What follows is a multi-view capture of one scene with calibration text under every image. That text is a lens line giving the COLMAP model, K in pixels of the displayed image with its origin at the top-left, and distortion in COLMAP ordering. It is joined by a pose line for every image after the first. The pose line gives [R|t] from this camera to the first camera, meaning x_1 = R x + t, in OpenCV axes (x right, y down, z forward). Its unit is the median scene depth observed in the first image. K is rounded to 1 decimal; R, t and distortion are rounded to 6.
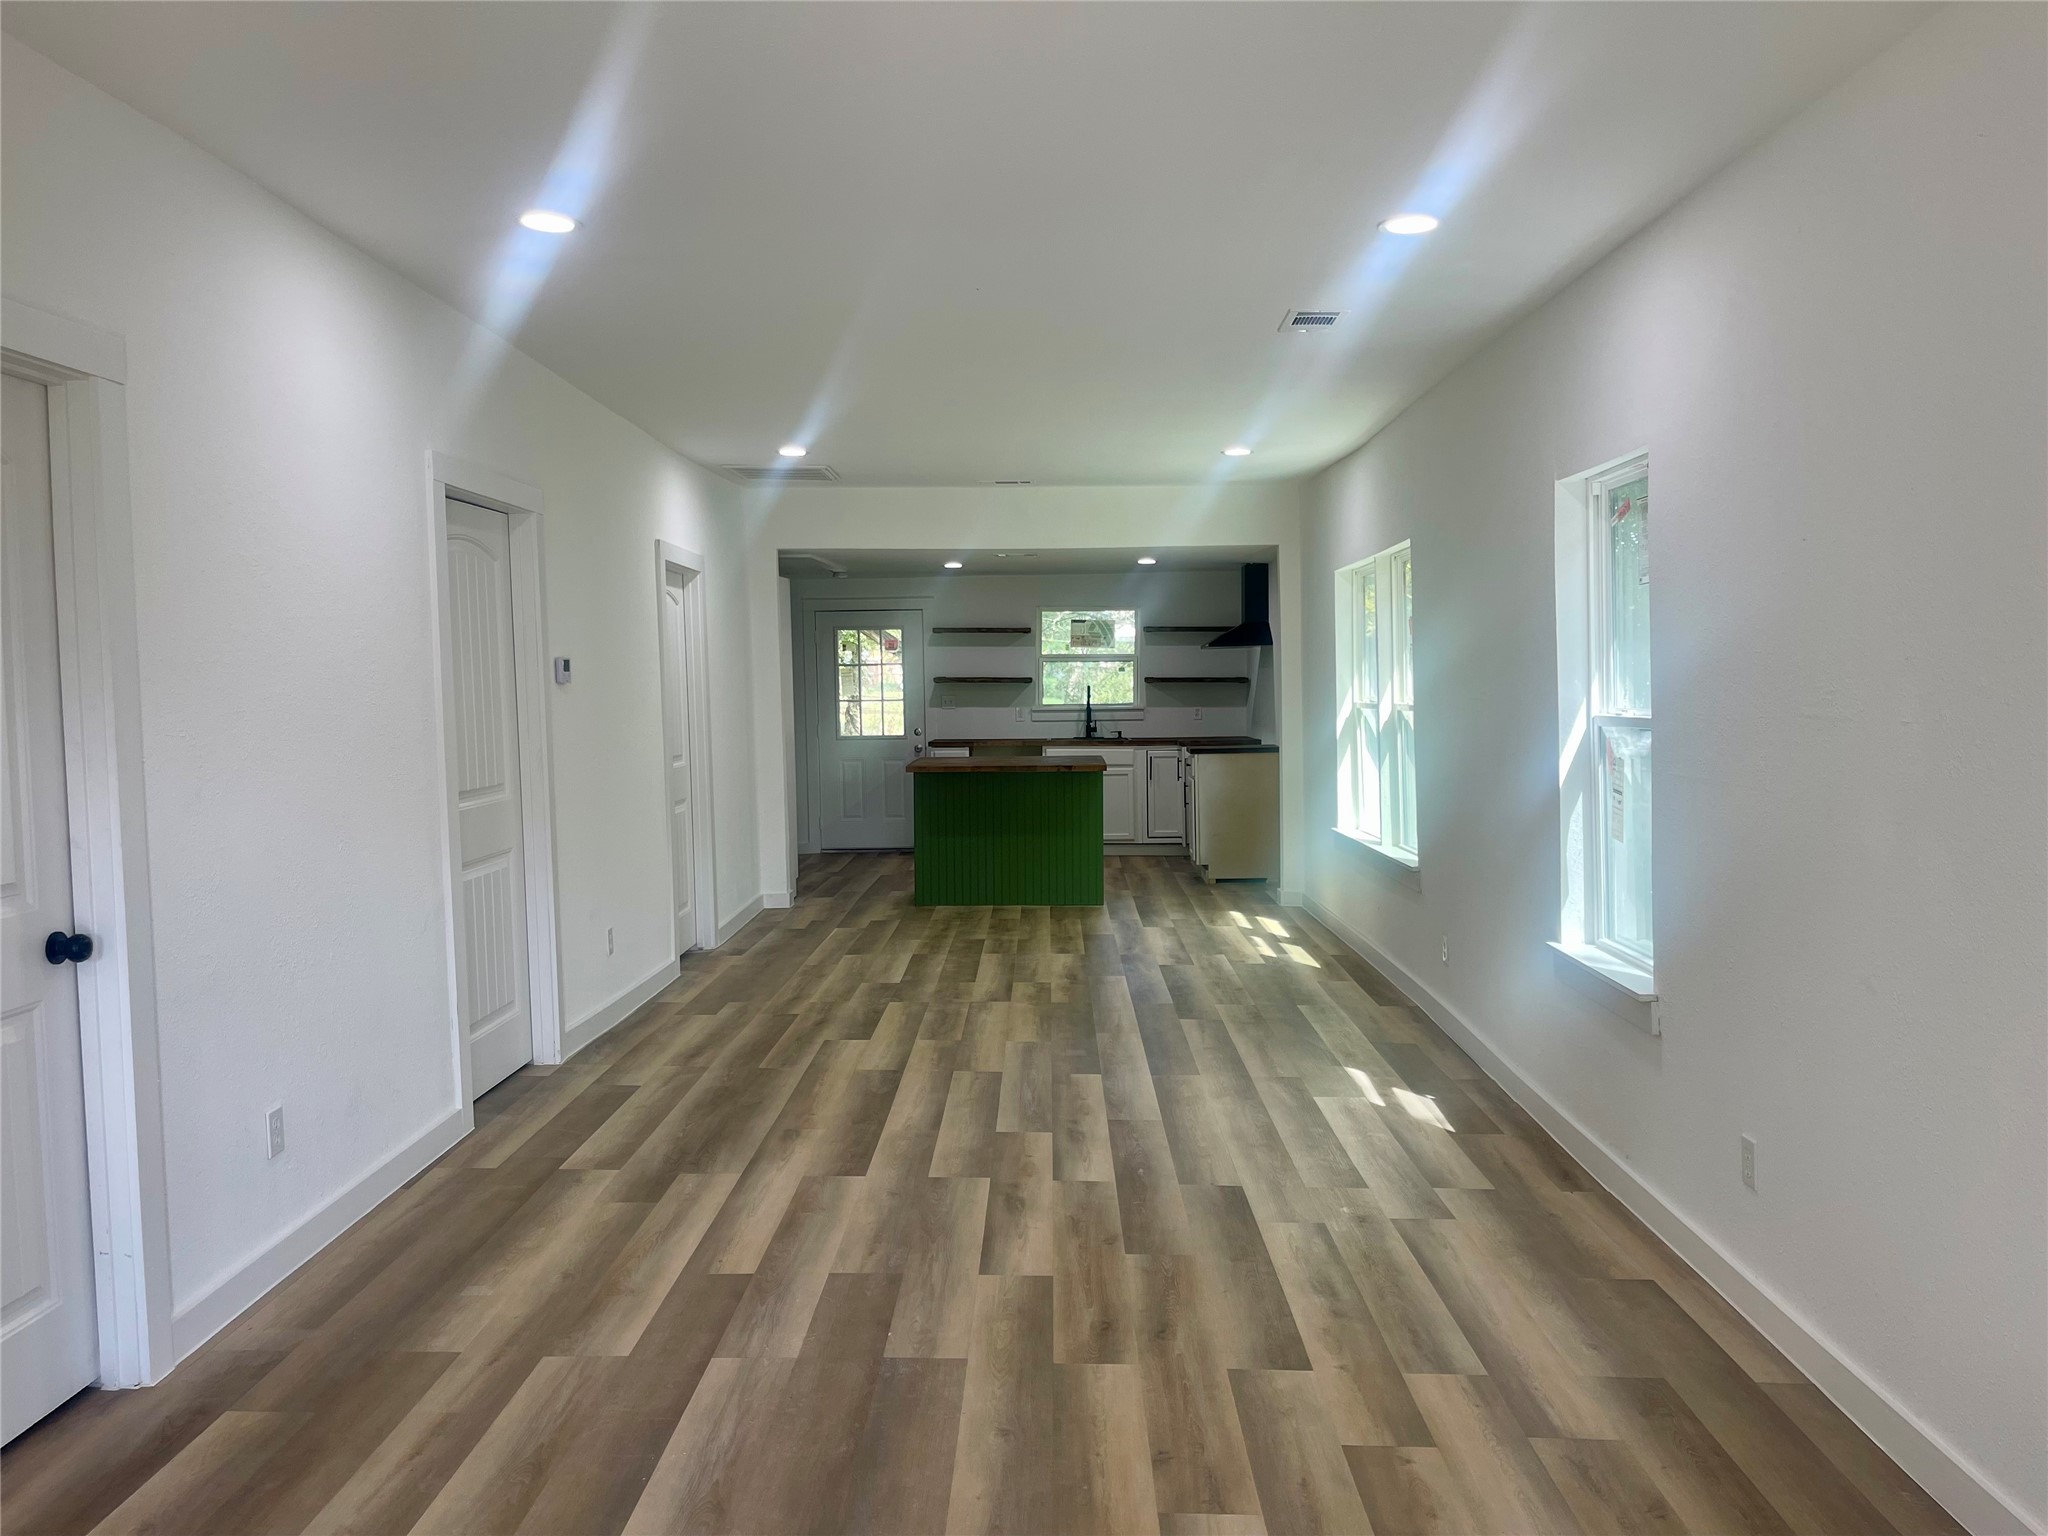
lens RADIAL K [[1556.5, 0, 1030.7], [0, 1556.5, 763.3], [0, 0, 1]] dist [0.027723, -0.025383]
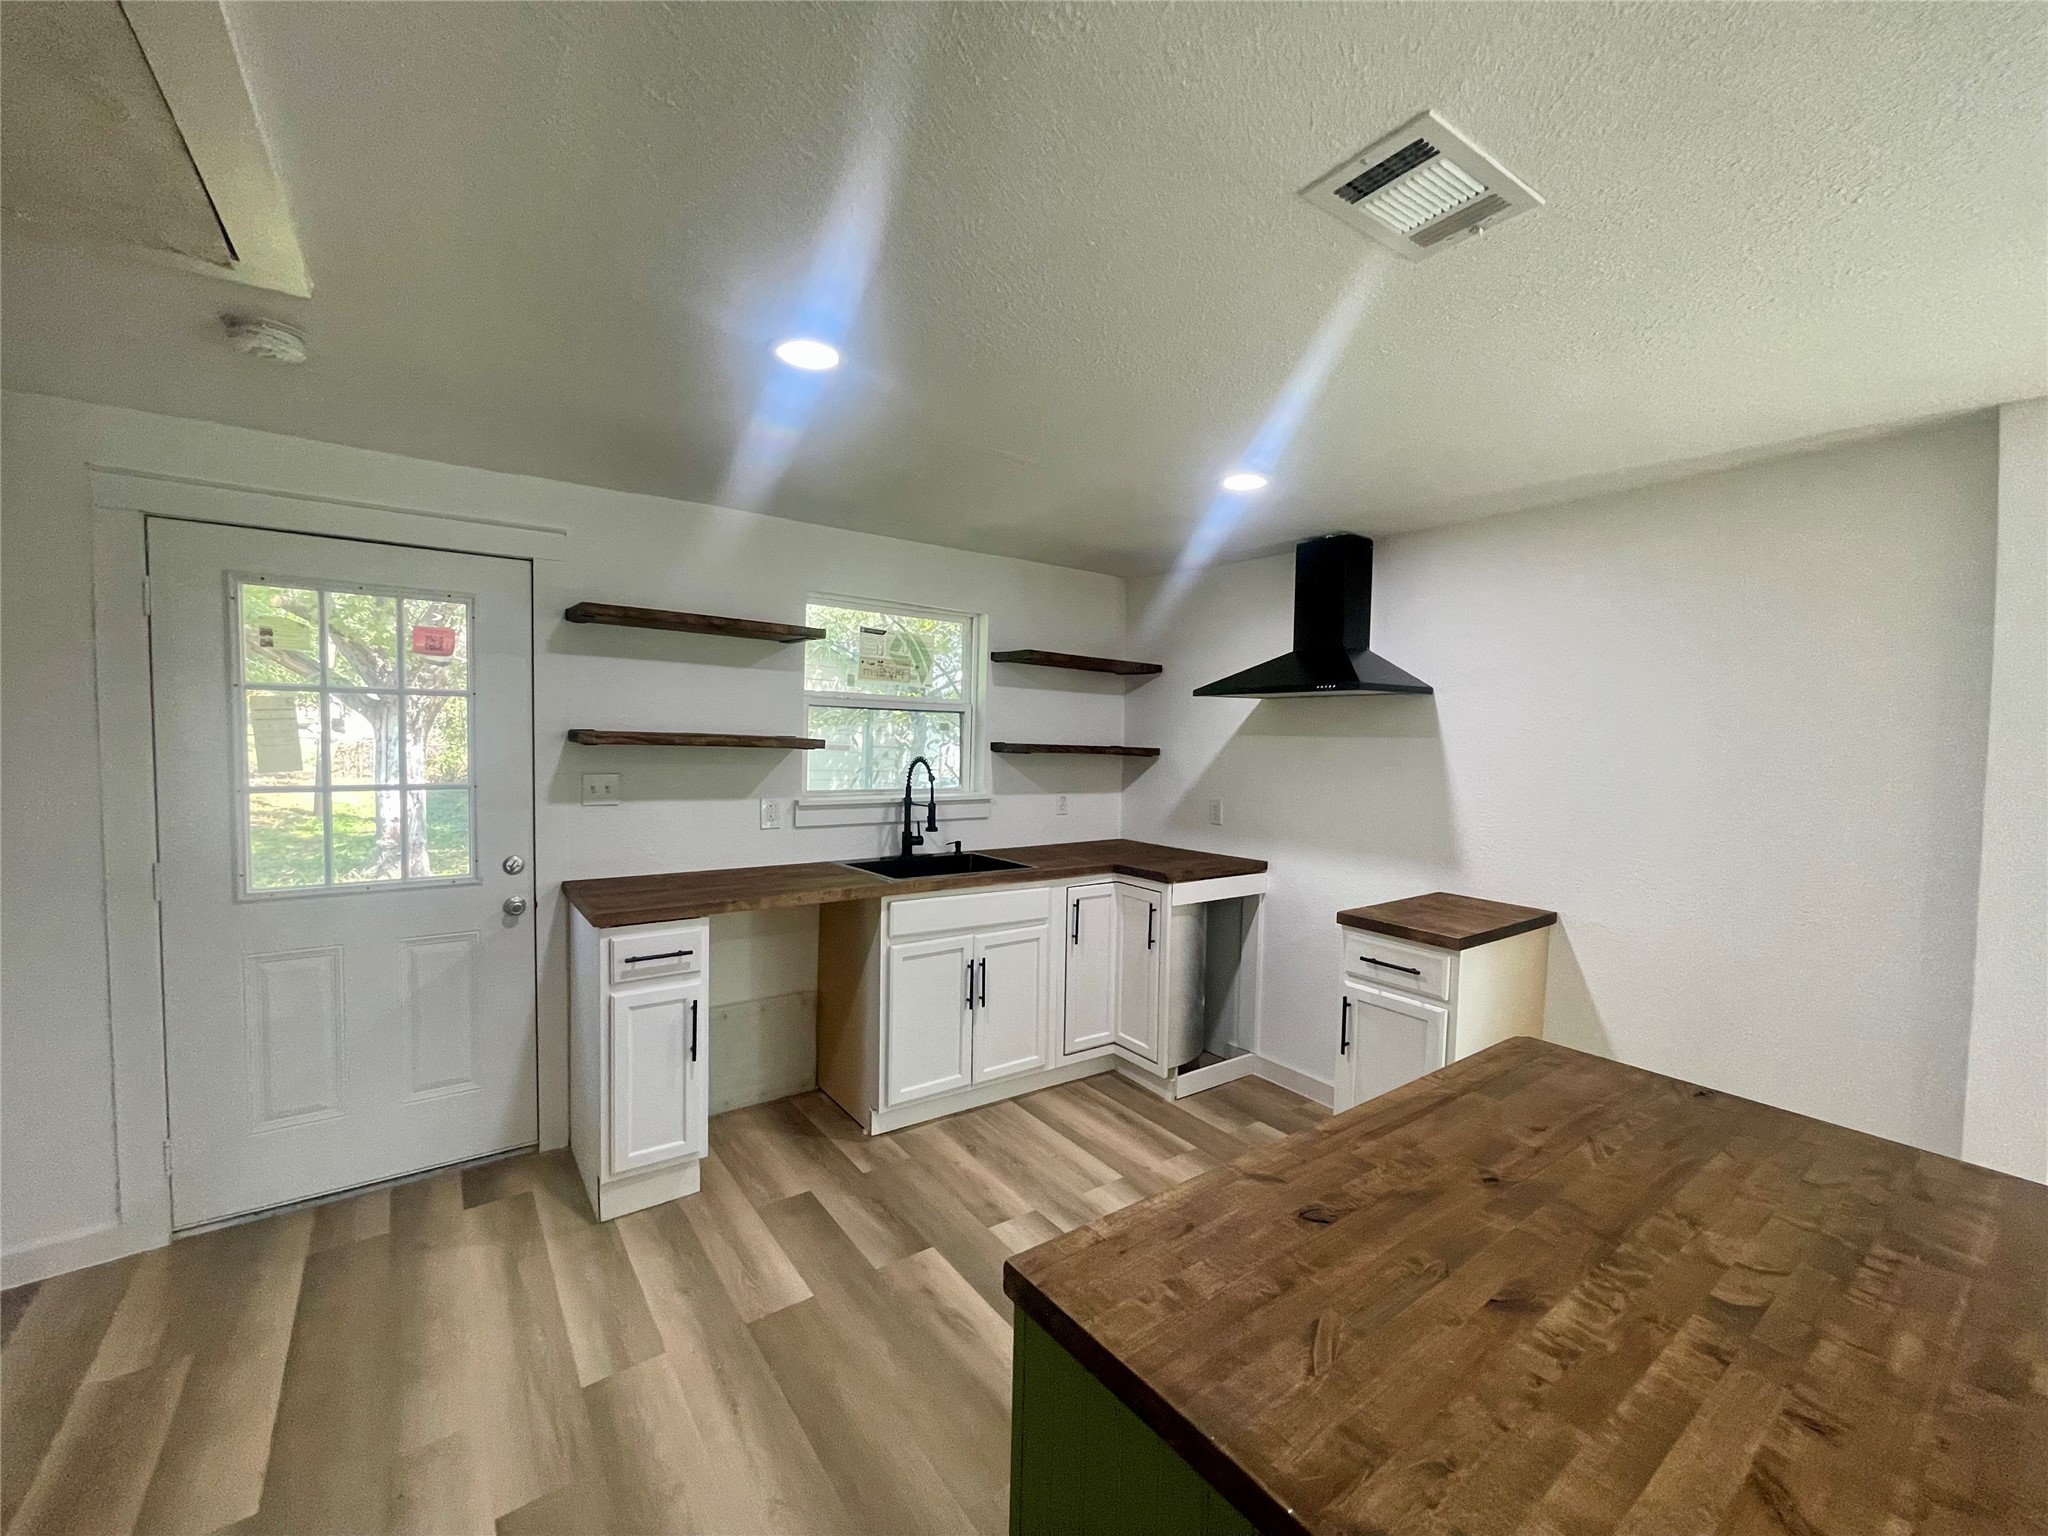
lens RADIAL K [[835.5, 0, 1041.3], [0, 835.5, 763.6], [0, 0, 1]] dist [0.002336, 0.000062]
pose [[0.793099, 0.007000, 0.609052, -0.198763], [-0.000889, 0.999946, -0.010335, -0.091447], [-0.609092, 0.007655, 0.793063, 1.542667]]
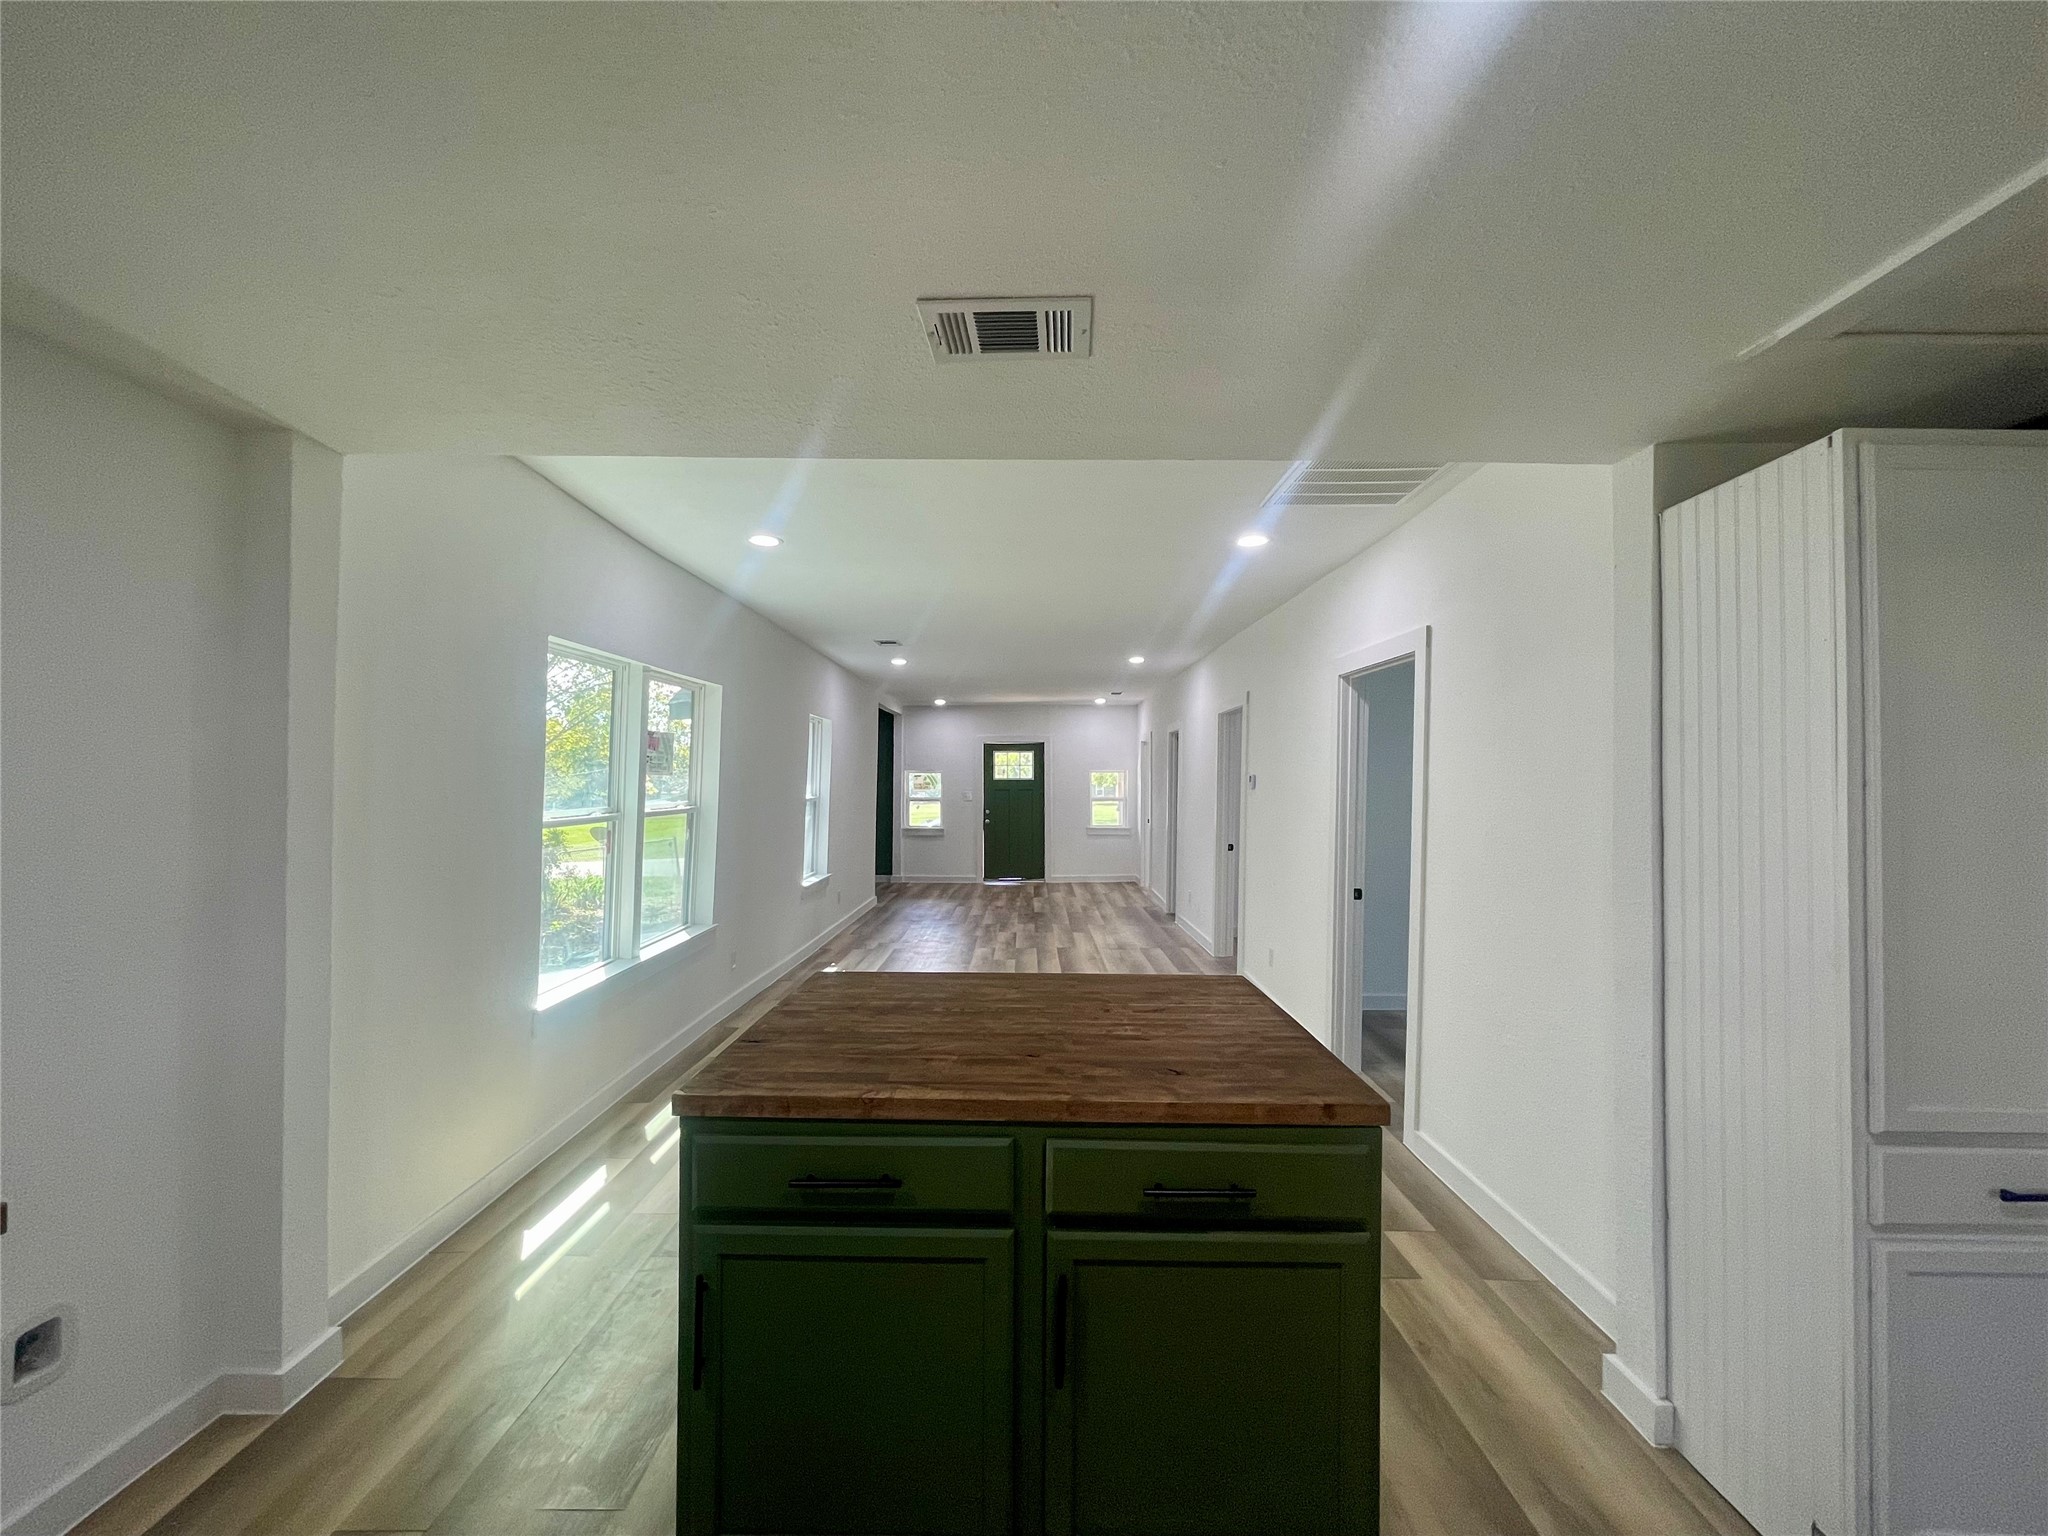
lens RADIAL K [[835.5, 0, 1026.4], [0, 835.5, 764.4], [0, 0, 1]] dist [0.002336, 0.000062]
pose [[-1.000000, 0.000305, -0.000440, -0.017764], [0.000292, 0.999565, 0.029485, -0.106451], [0.000449, 0.029484, -0.999565, 1.882497]]
